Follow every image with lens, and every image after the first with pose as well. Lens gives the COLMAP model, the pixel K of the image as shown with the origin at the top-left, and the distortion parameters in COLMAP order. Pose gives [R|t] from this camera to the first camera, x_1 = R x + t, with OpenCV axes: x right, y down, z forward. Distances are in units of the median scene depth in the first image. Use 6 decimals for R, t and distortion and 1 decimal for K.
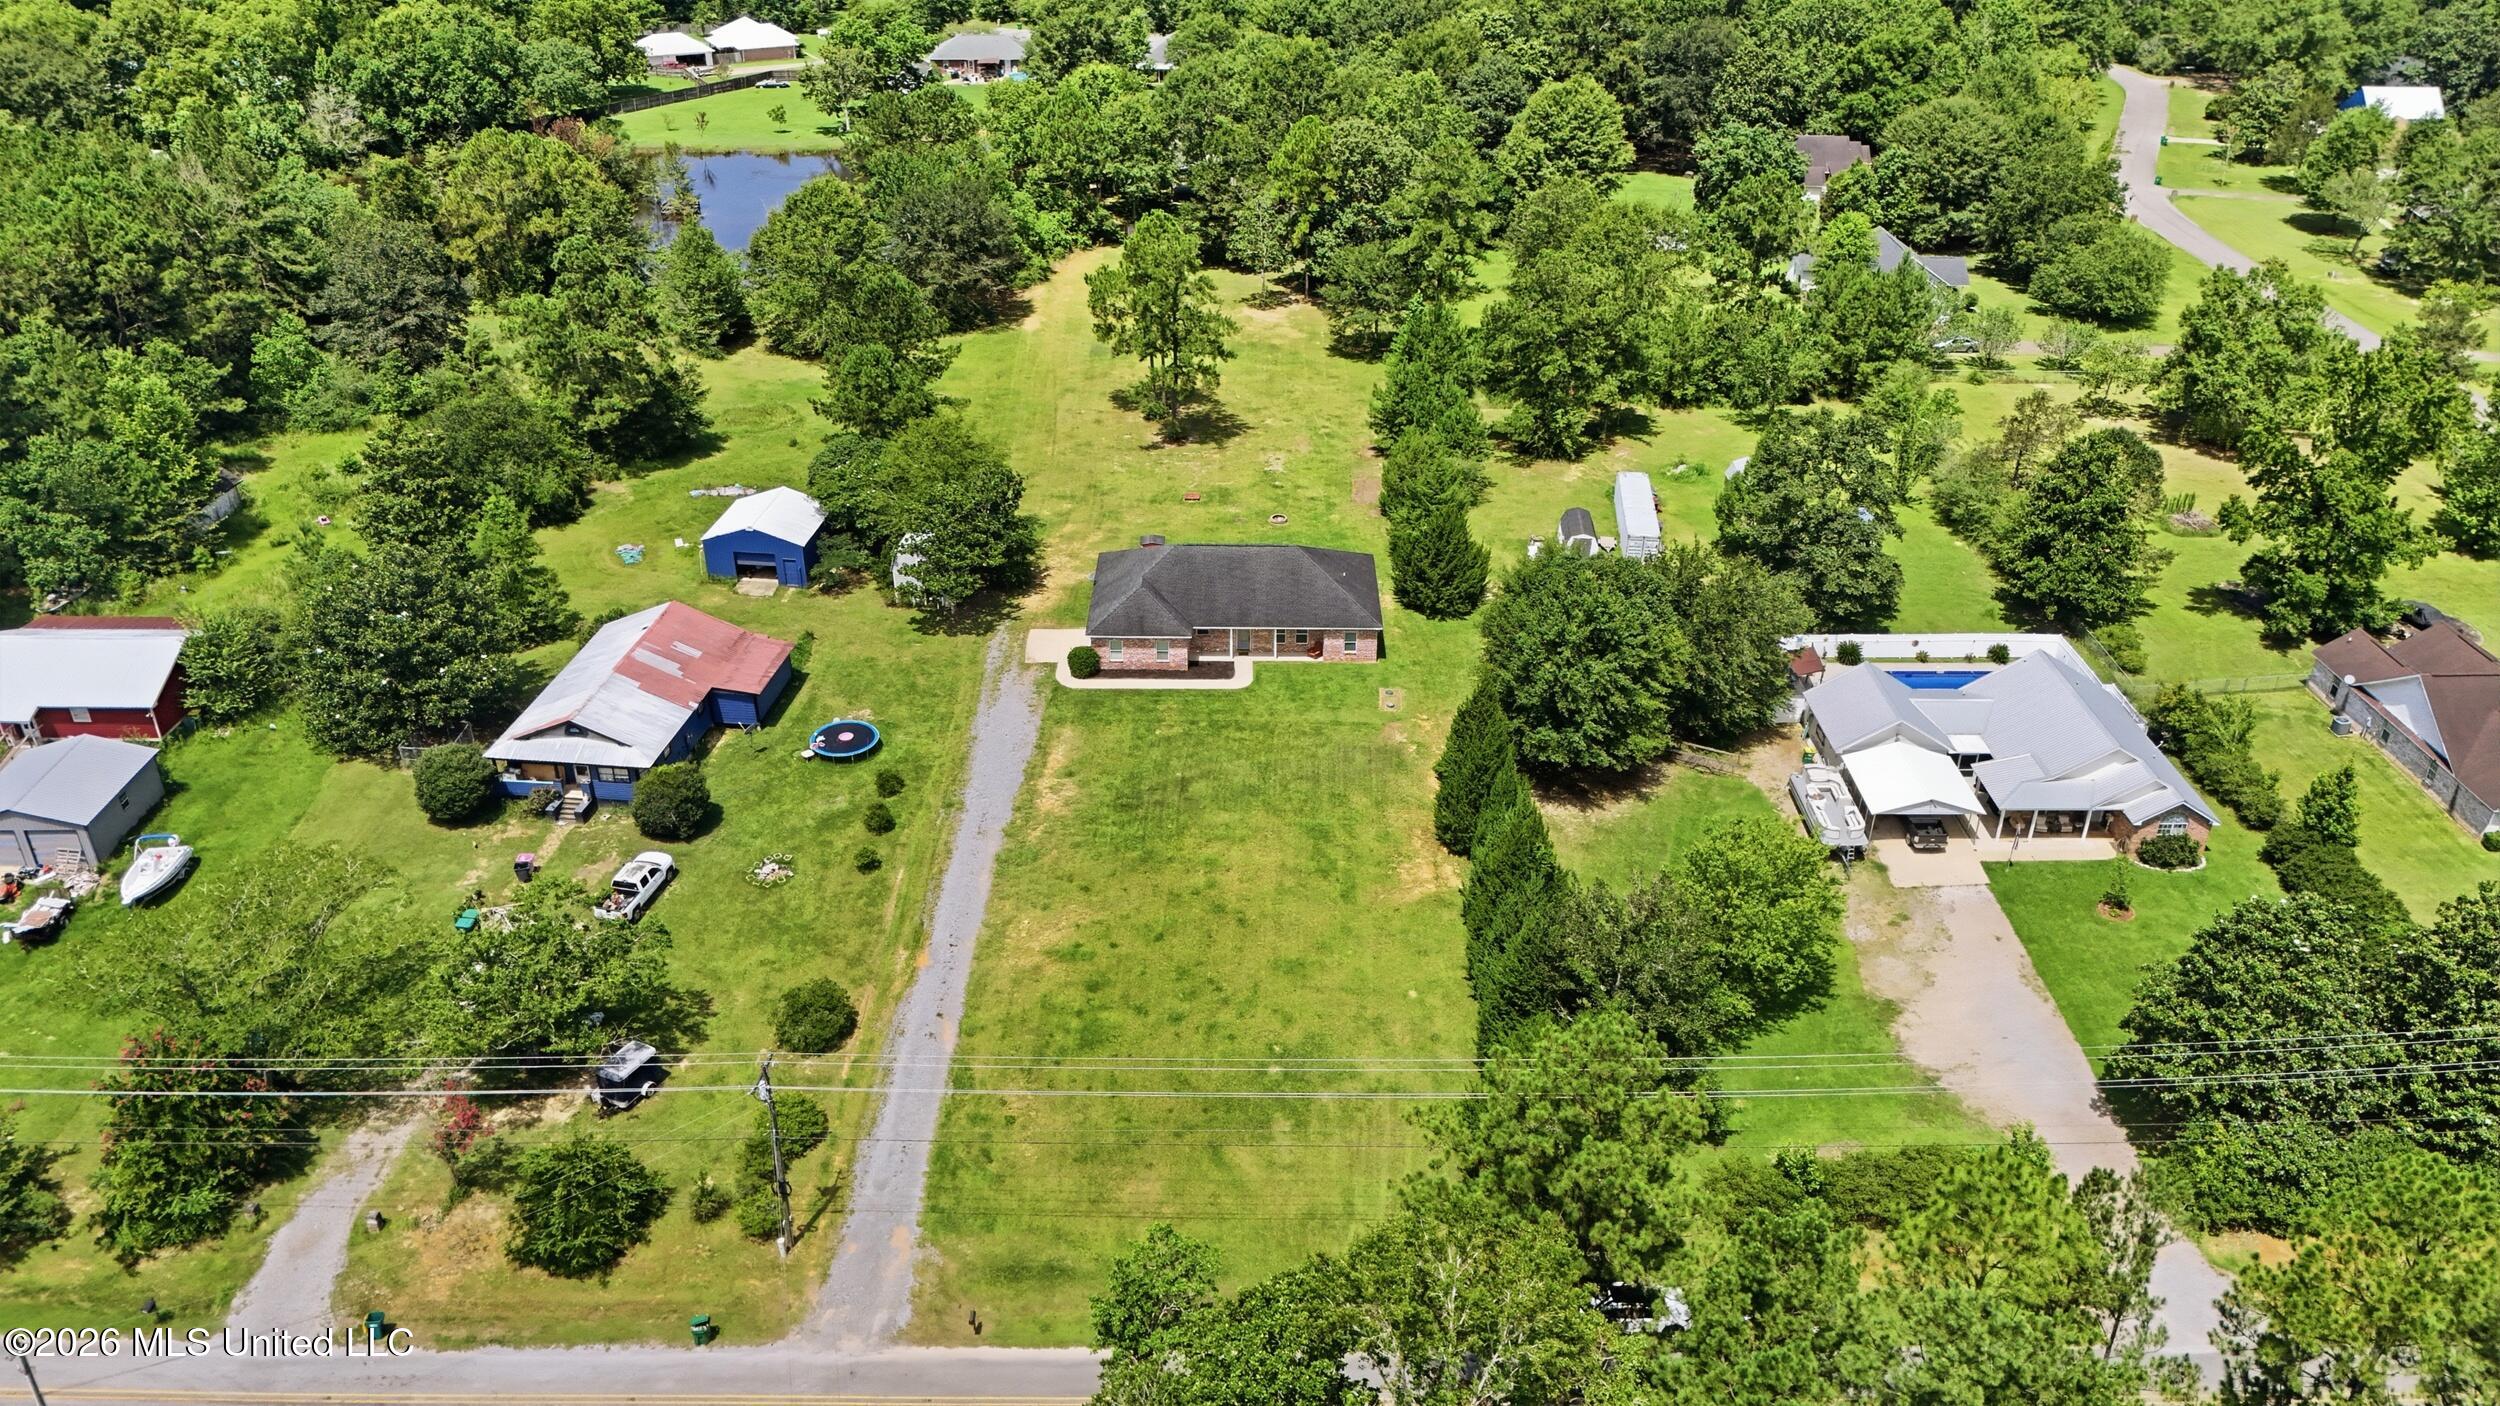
lens RADIAL K [[1814.0, 0, 1250.0], [0, 1814.0, 703.0], [0, 0, 1]] dist [0.072760, -0.064870]
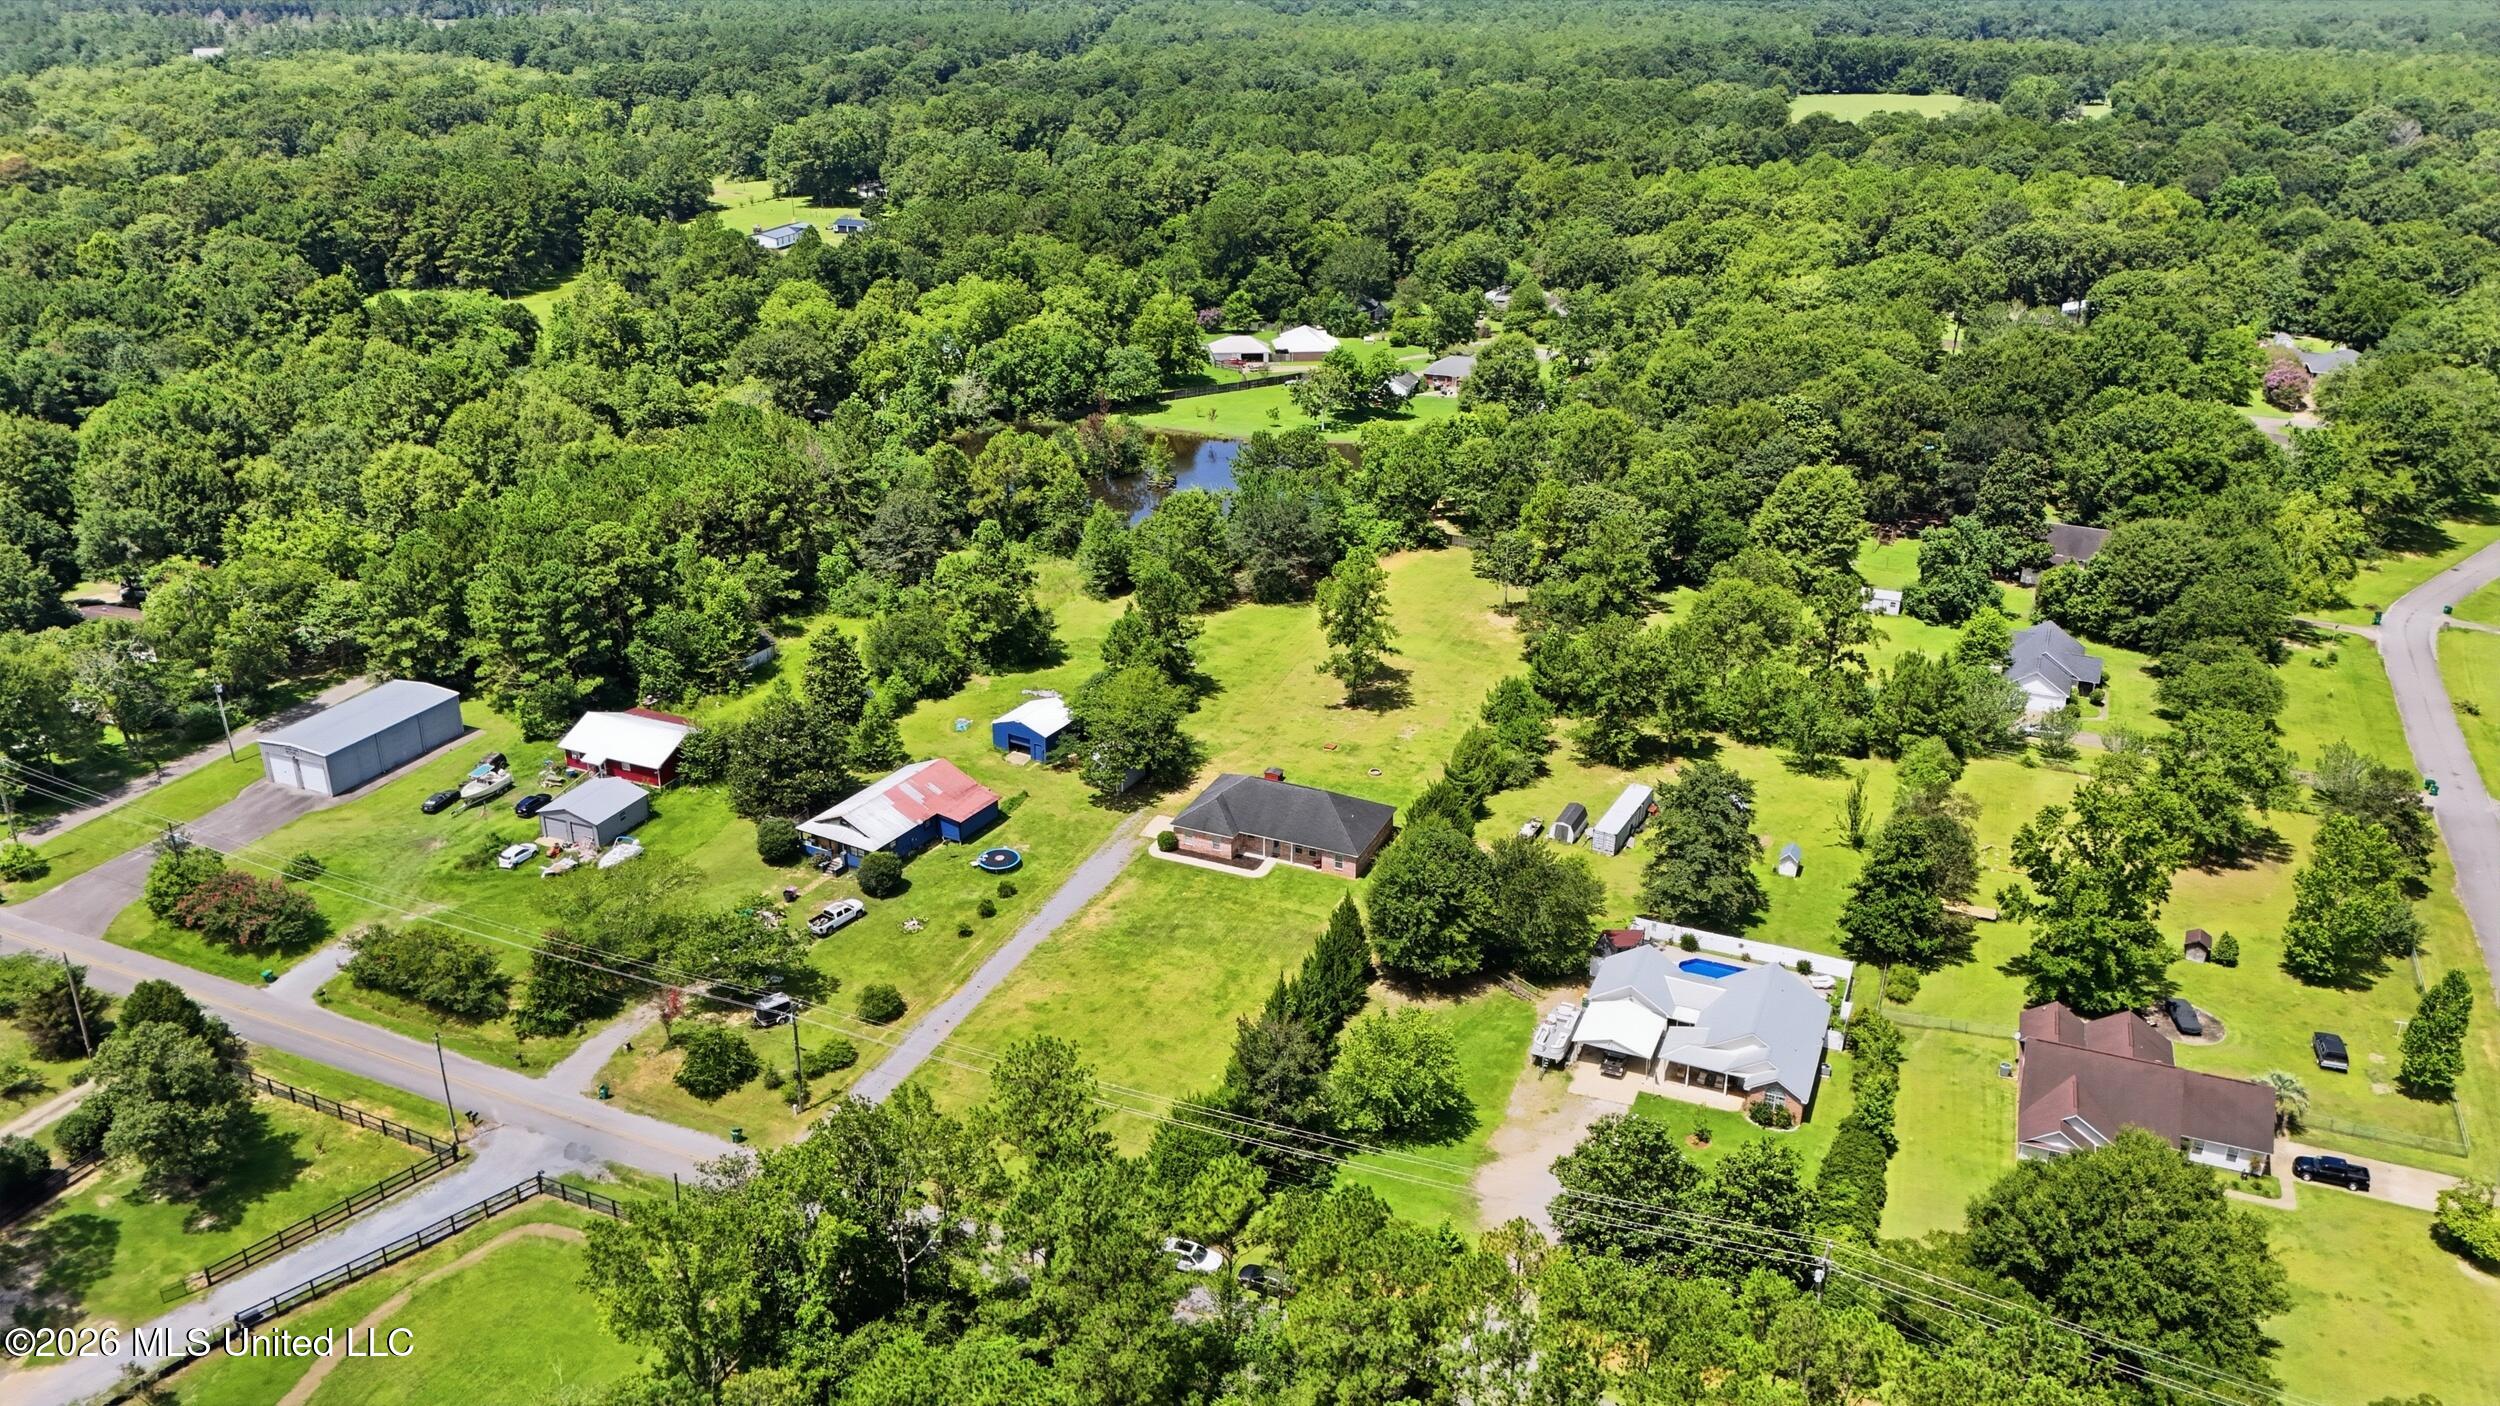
lens RADIAL K [[1887.2, 0, 1310.9], [0, 1887.2, 694.6], [0, 0, 1]] dist [0.156813, -0.343375]
pose [[0.918793, 0.156935, -0.362203, 0.549969], [-0.197019, 0.977428, -0.076276, -0.043724], [0.342057, 0.141442, 0.928973, -0.434743]]
